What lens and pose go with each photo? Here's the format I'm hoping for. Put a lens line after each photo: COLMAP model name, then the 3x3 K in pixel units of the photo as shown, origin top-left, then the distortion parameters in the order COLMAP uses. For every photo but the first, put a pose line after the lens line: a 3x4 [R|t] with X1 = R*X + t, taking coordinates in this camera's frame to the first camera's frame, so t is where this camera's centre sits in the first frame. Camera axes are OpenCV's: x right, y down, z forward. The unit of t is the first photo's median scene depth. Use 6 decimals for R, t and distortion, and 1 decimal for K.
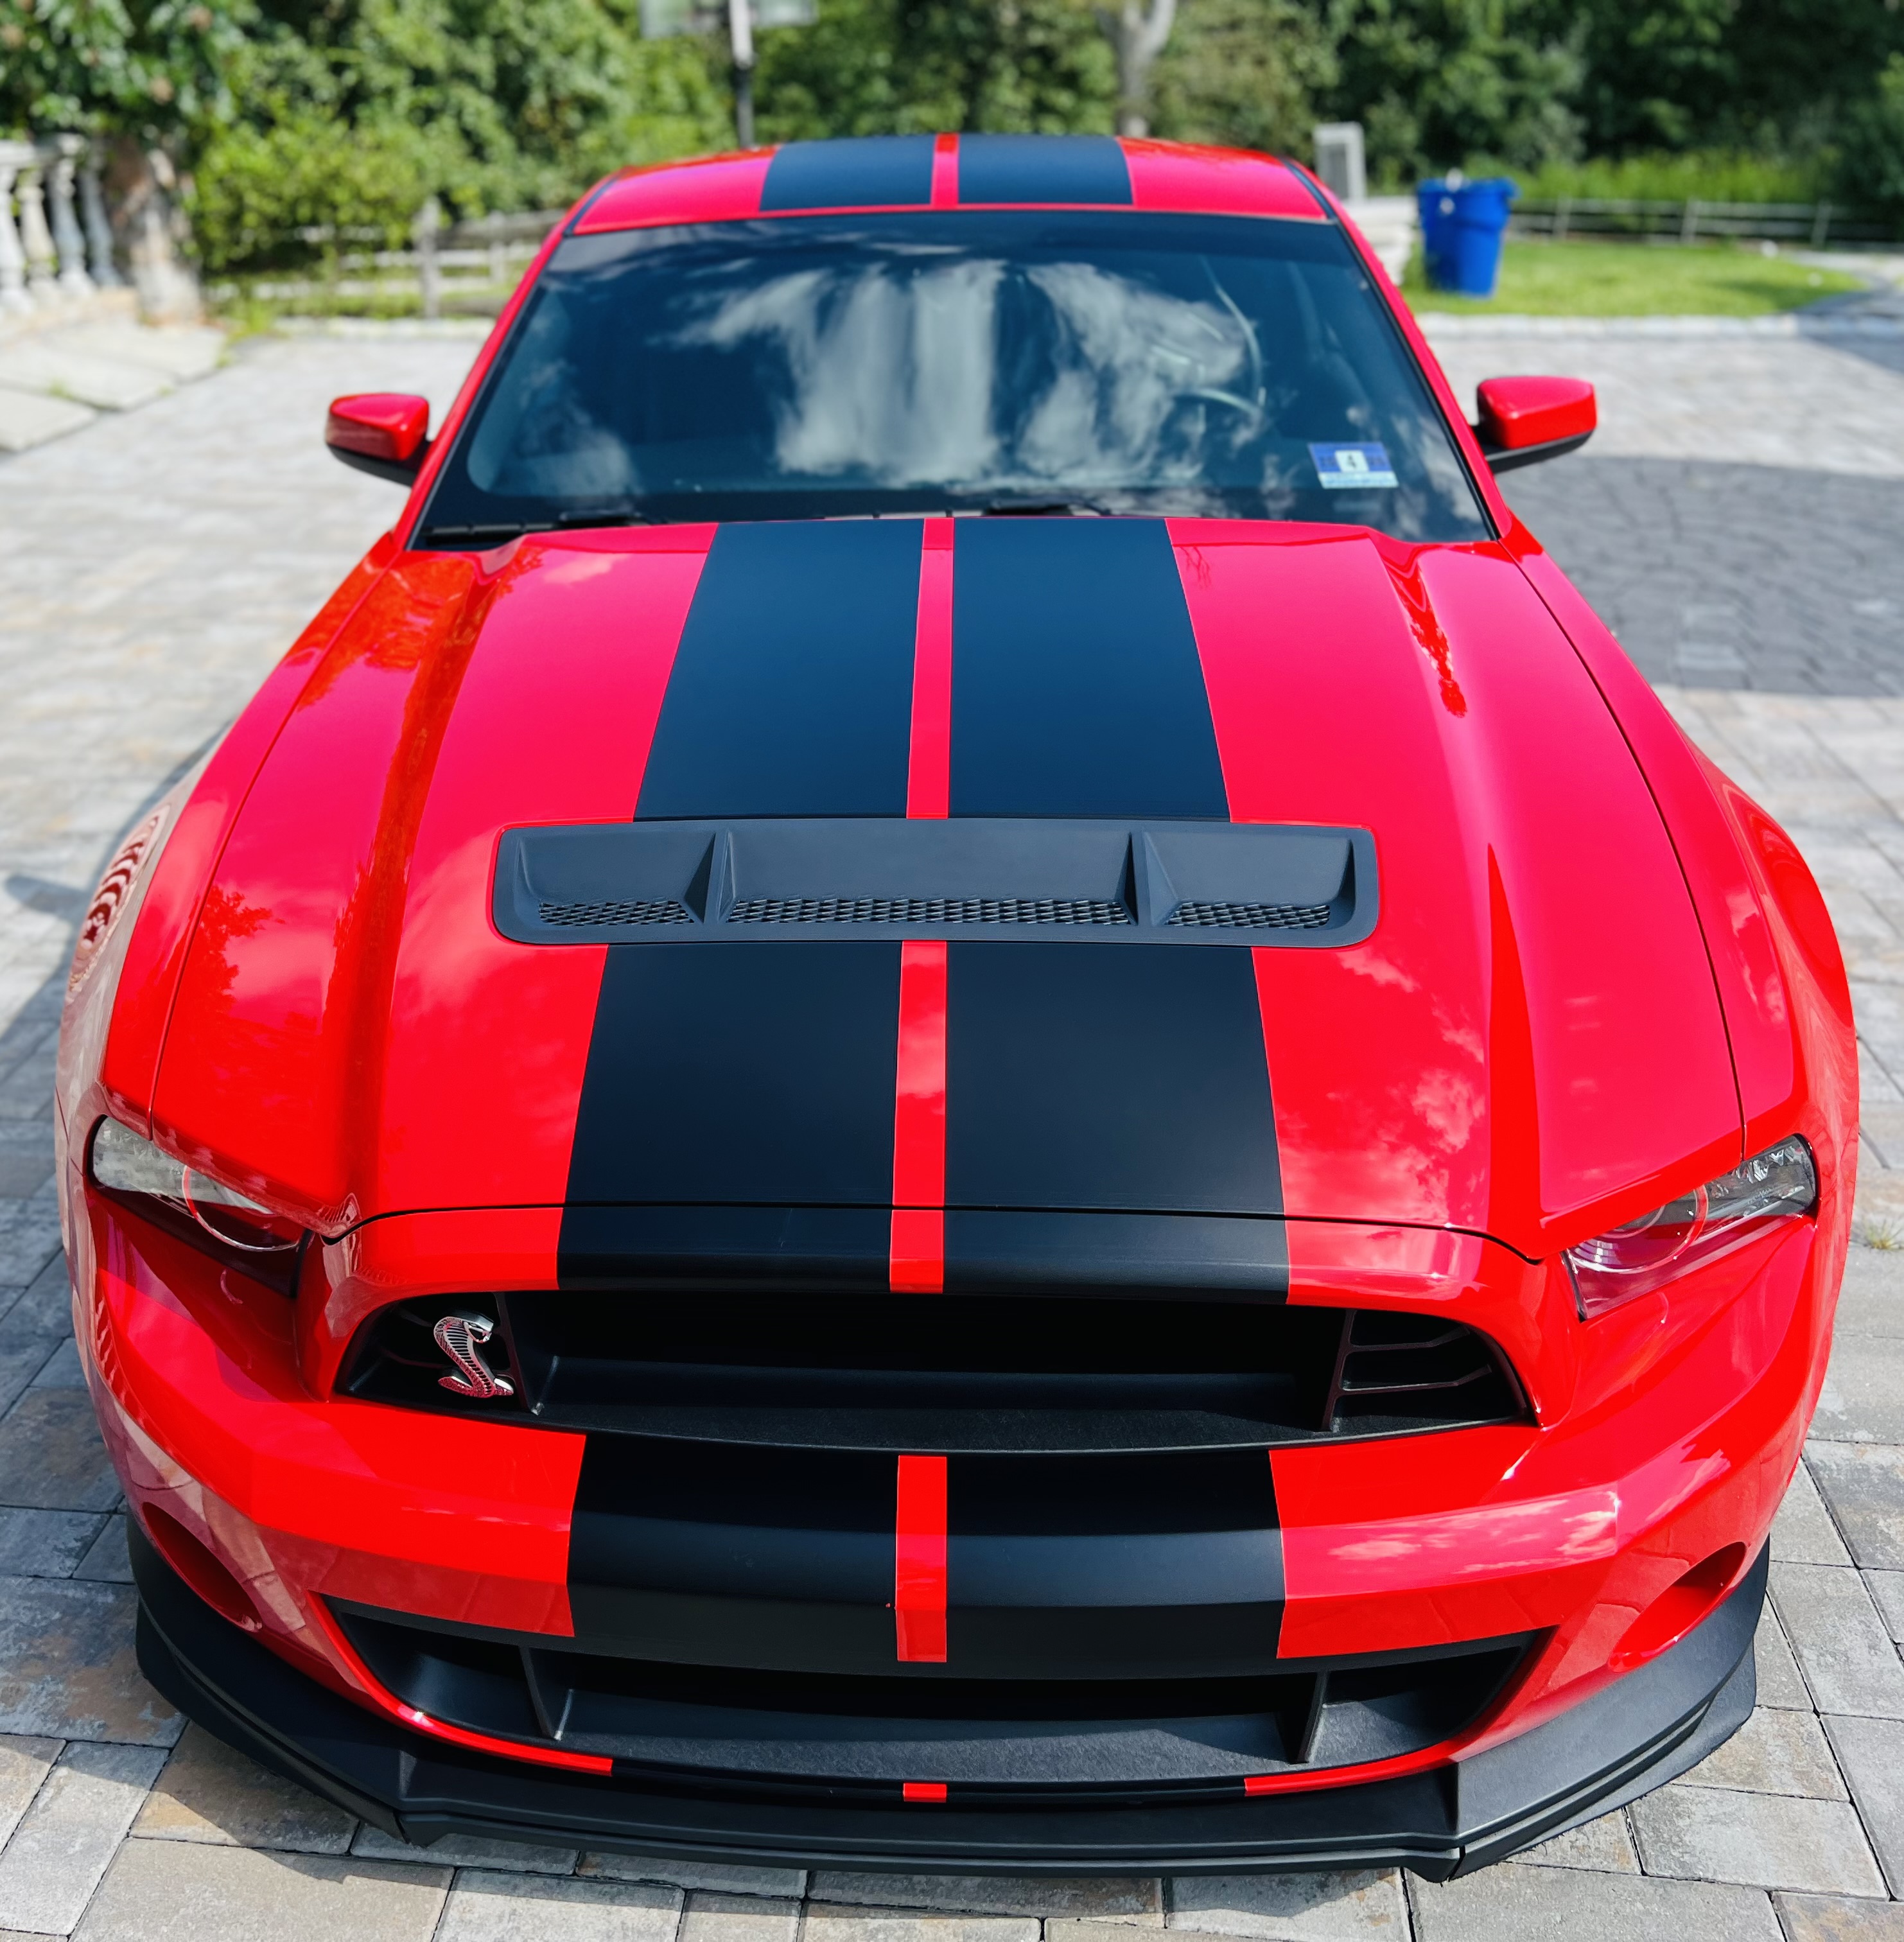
lens RADIAL K [[1999.1, 0, 845.9], [0, 1999.1, 967.5], [0, 0, 1]] dist [0.009310, 0.011597]
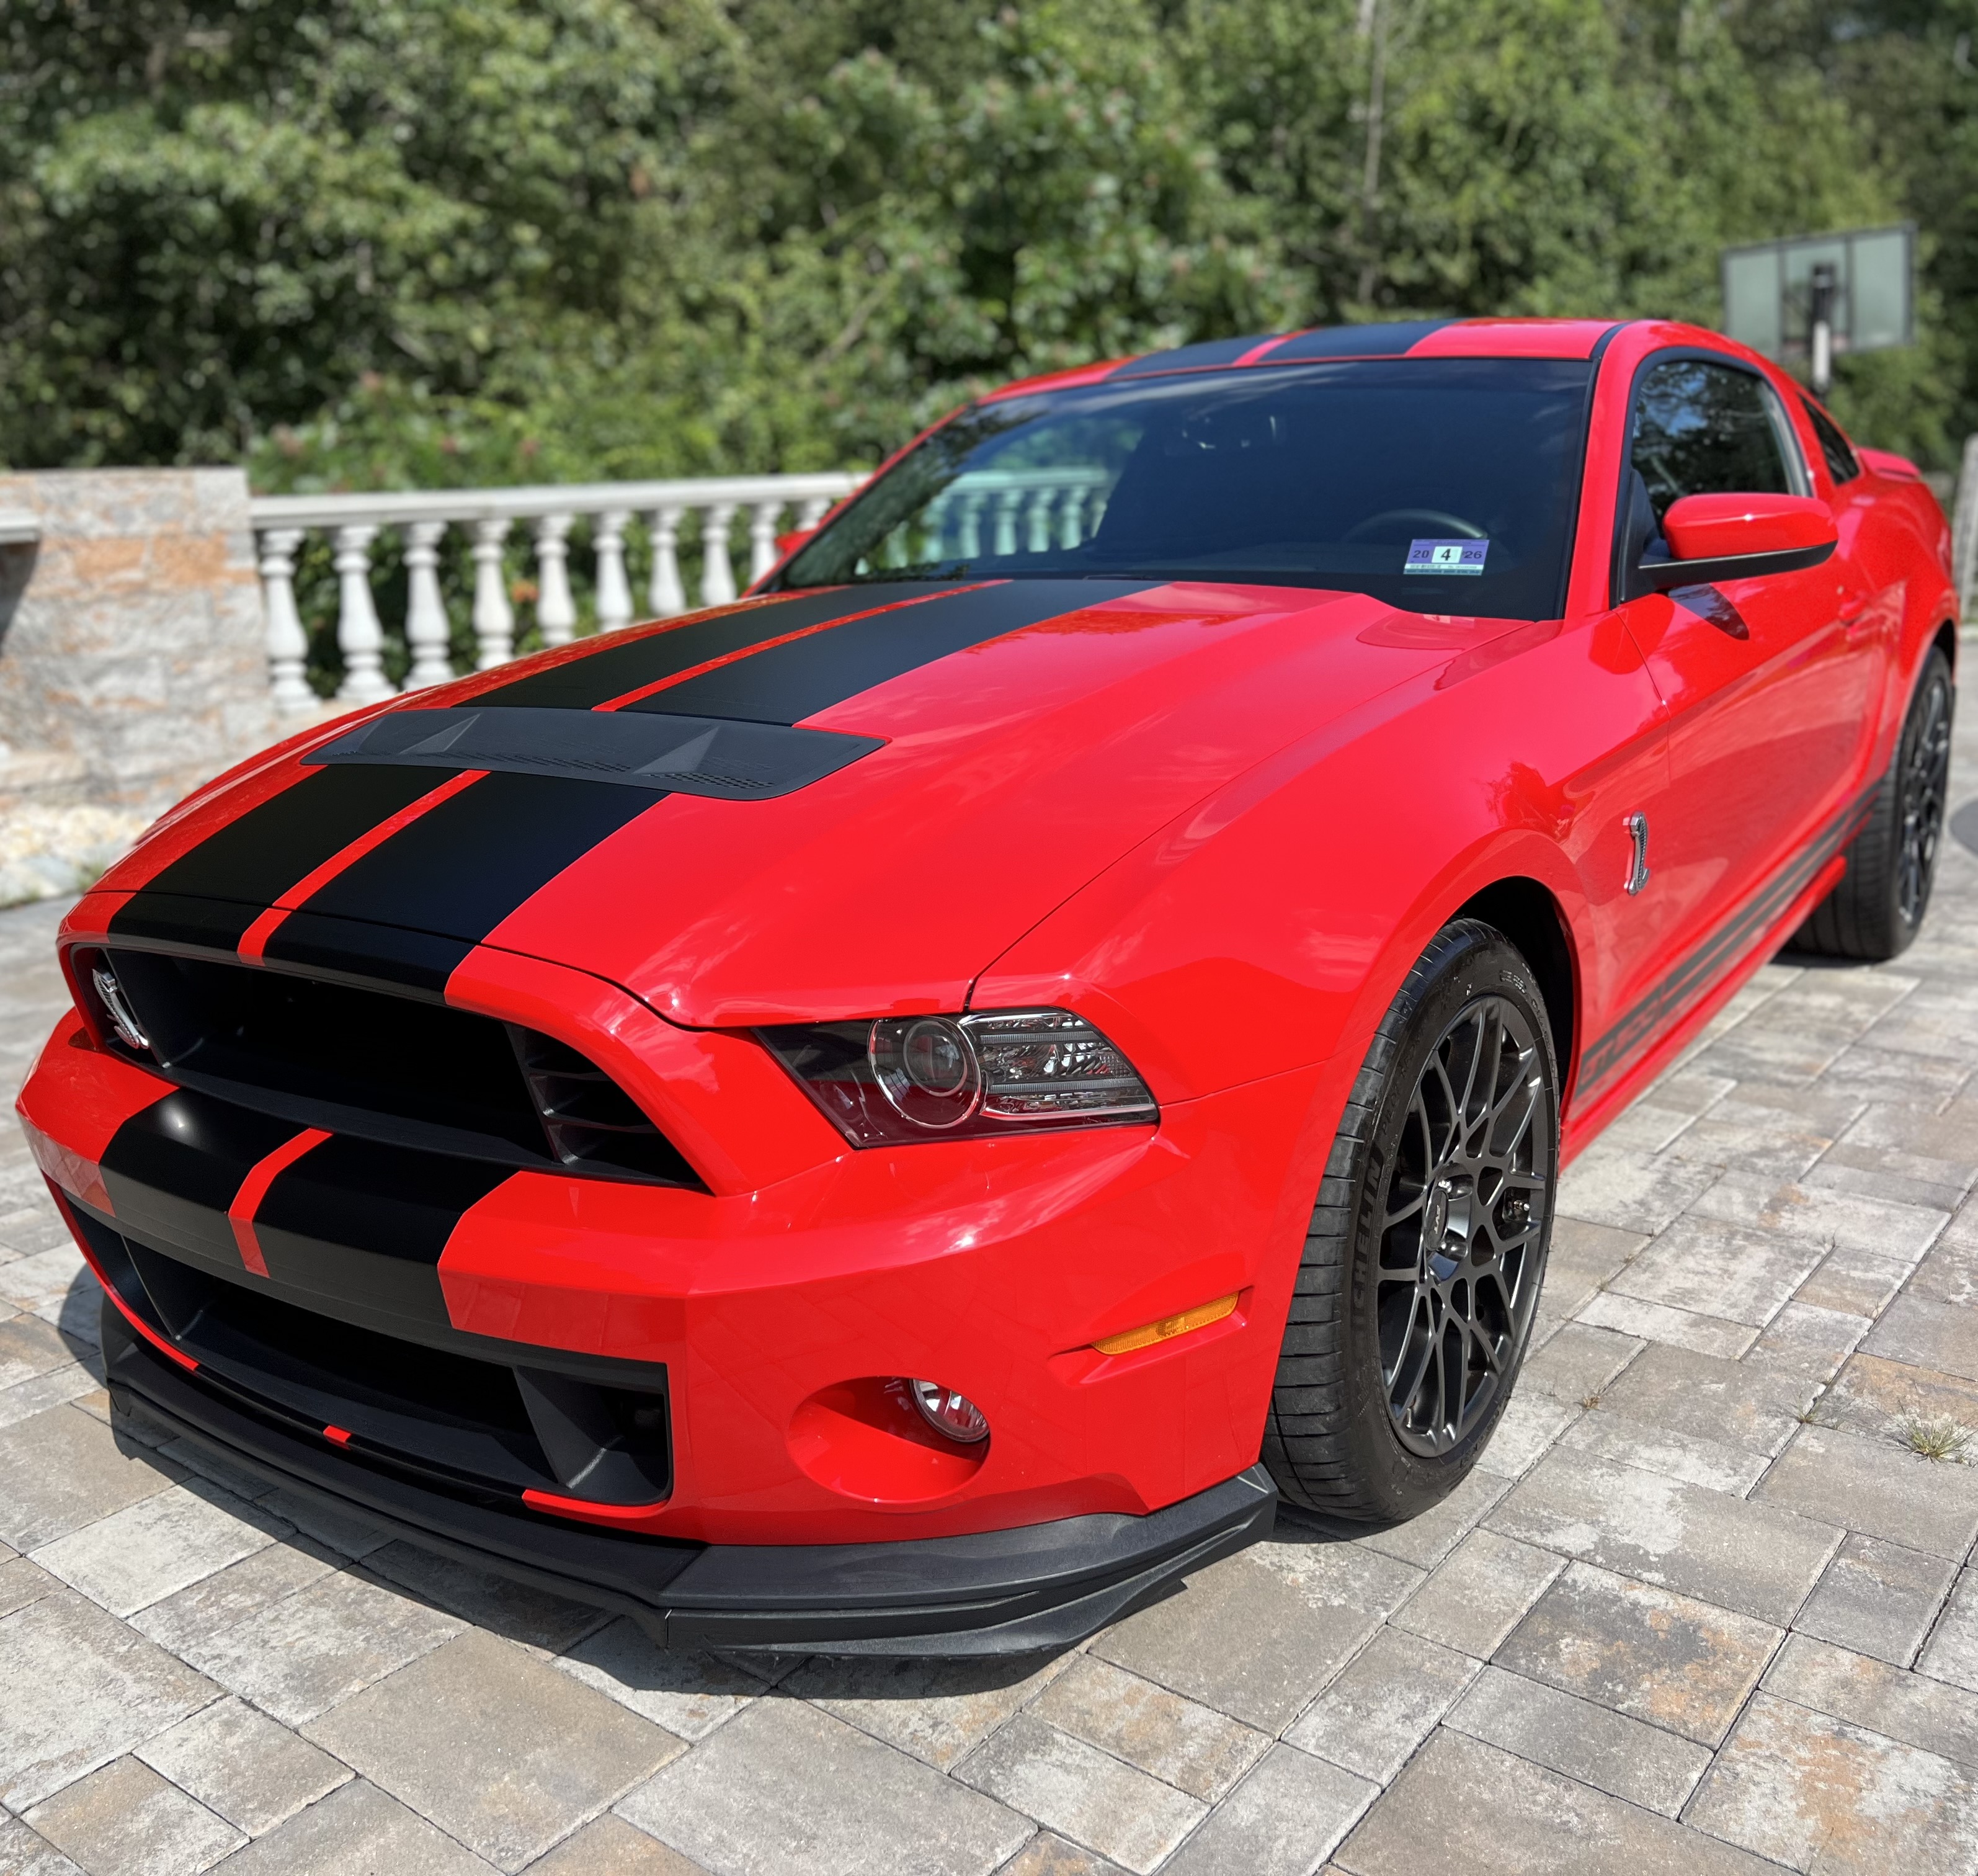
lens RADIAL K [[1926.1, 0, 935.6], [0, 1926.1, 952.0], [0, 0, 1]] dist [0.013717, 0.004430]
pose [[0.841326, 0.110254, -0.529164, 0.161497], [-0.198368, 0.973647, -0.112524, 0.030740], [0.502813, 0.199639, 0.841025, 0.020412]]
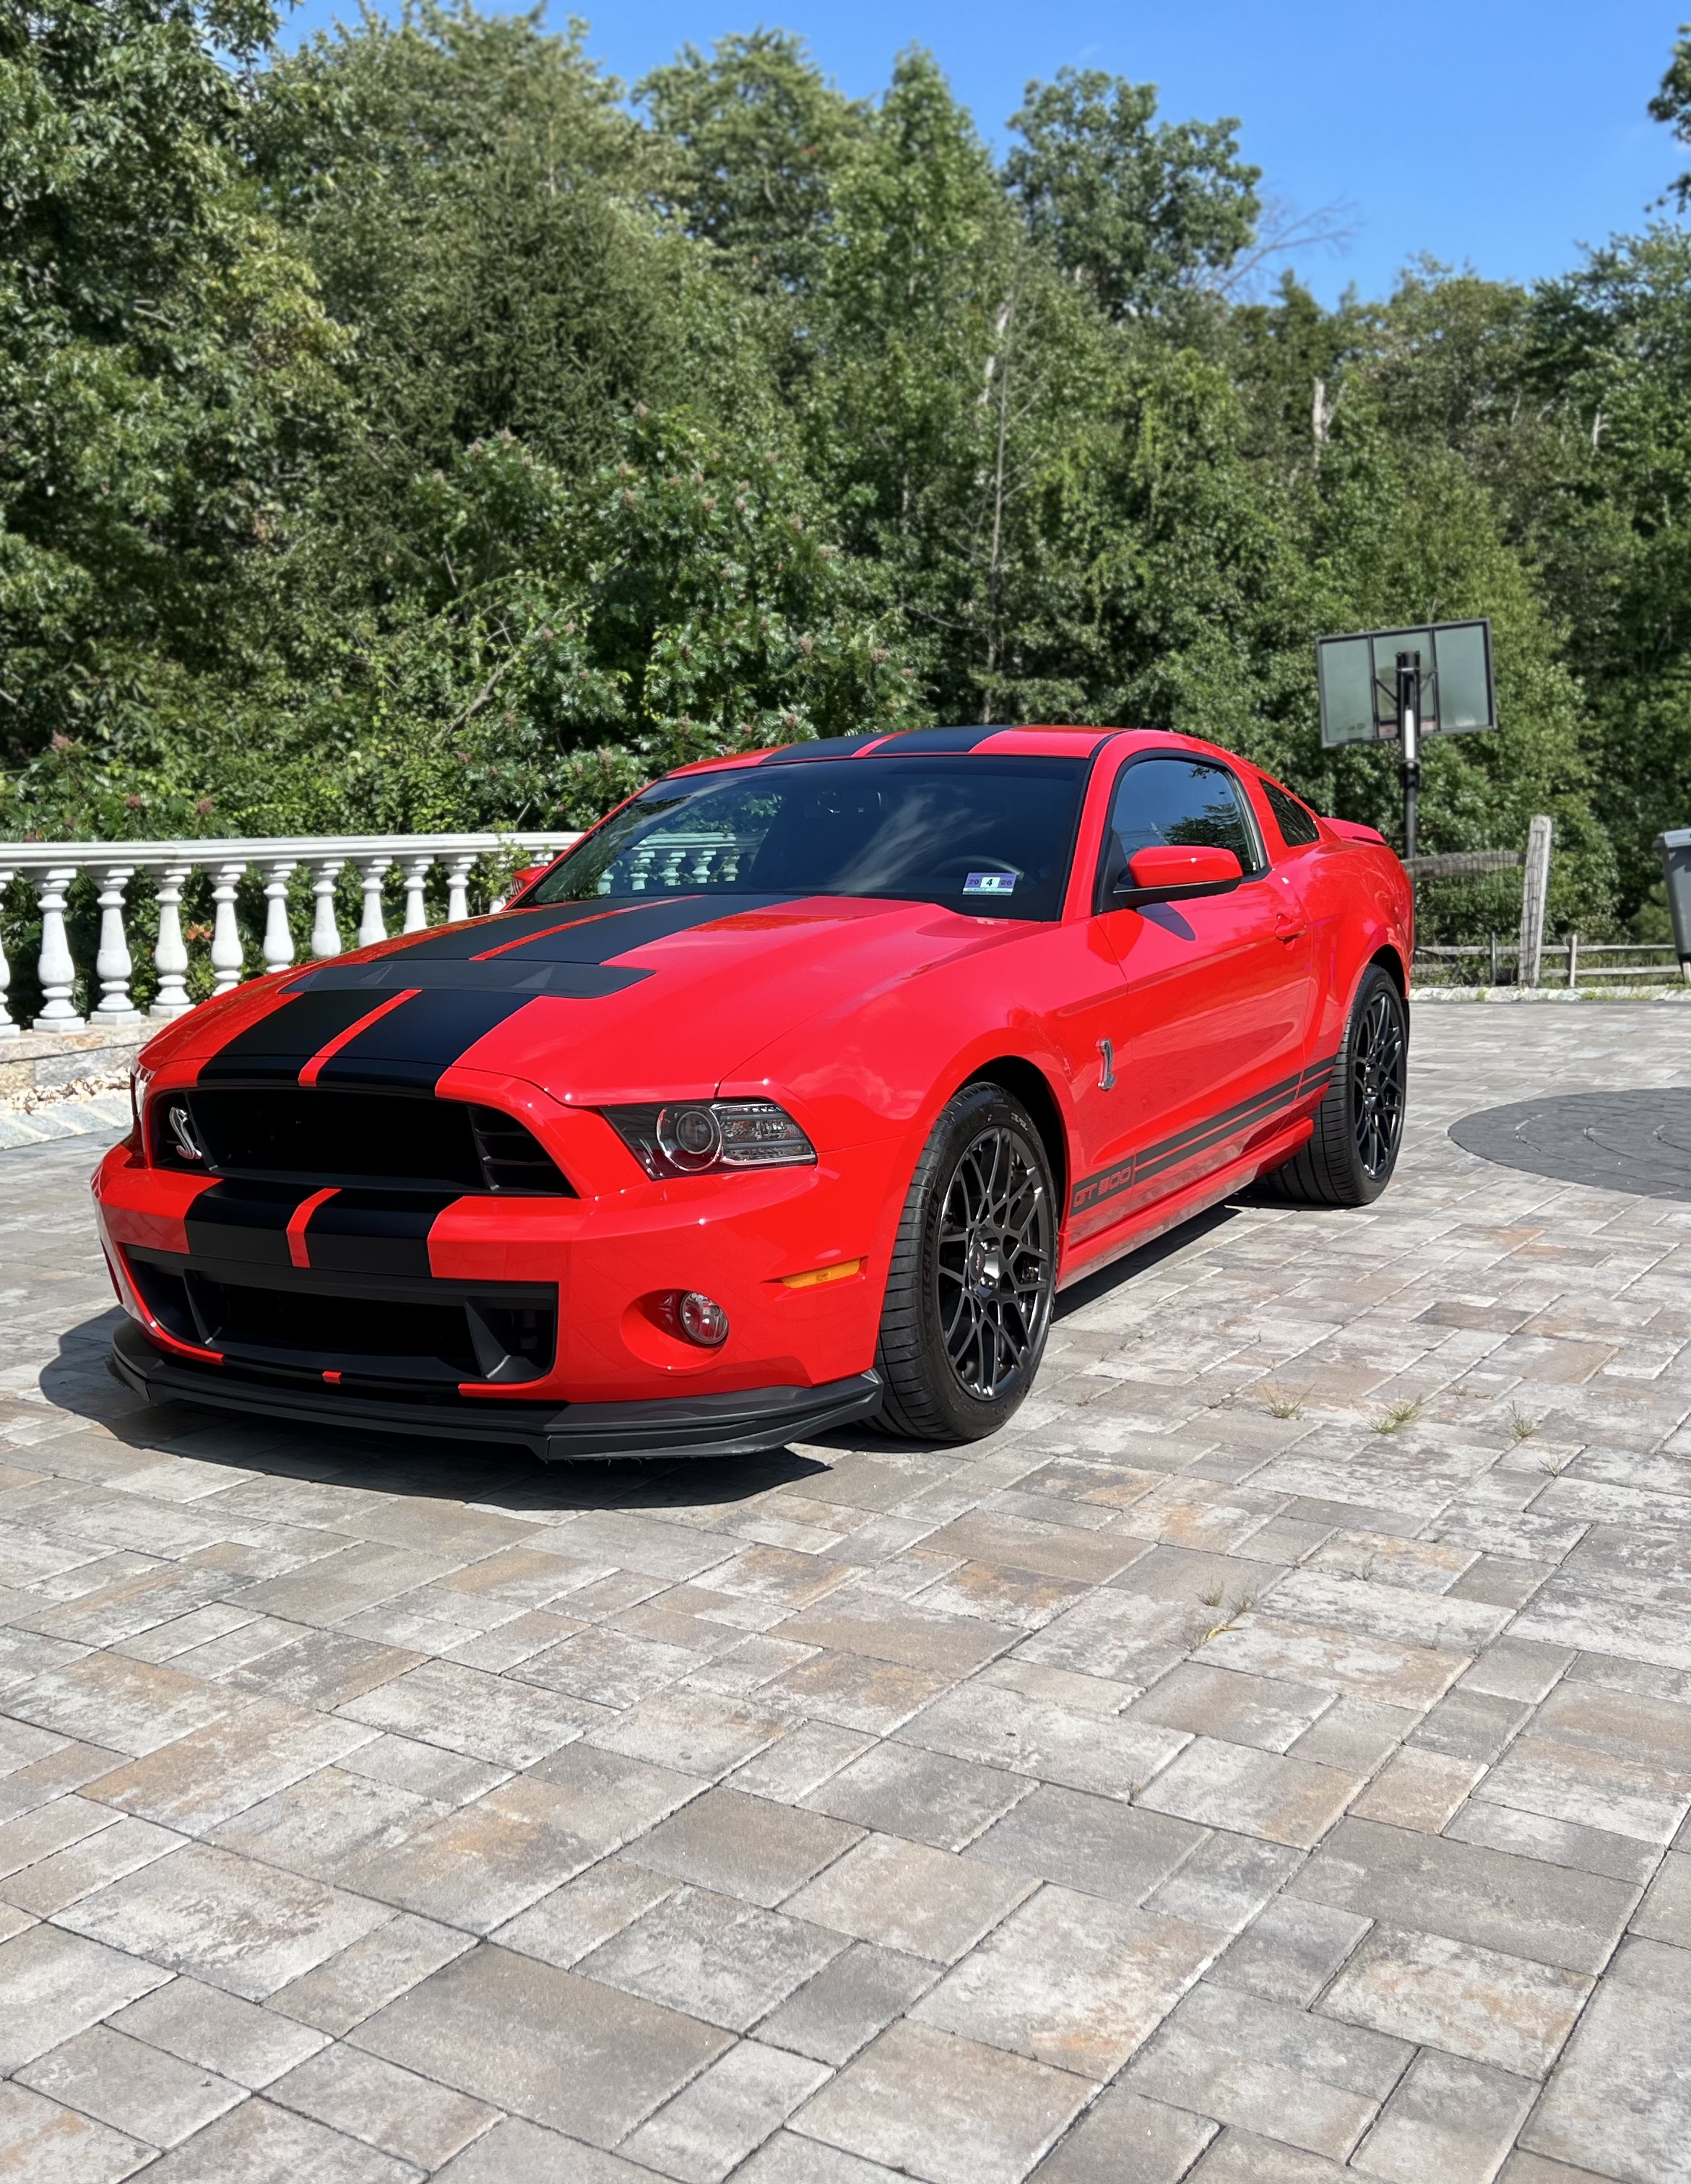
lens RADIAL K [[2231.0, 0, 706.2], [0, 2231.0, 1092.0], [0, 0, 1]] dist [0.148736, -0.378337]
pose [[0.882423, 0.045447, -0.468256, 0.248767], [-0.184045, 0.949347, -0.254692, 0.111147], [0.432963, 0.310927, 0.846090, -0.153001]]
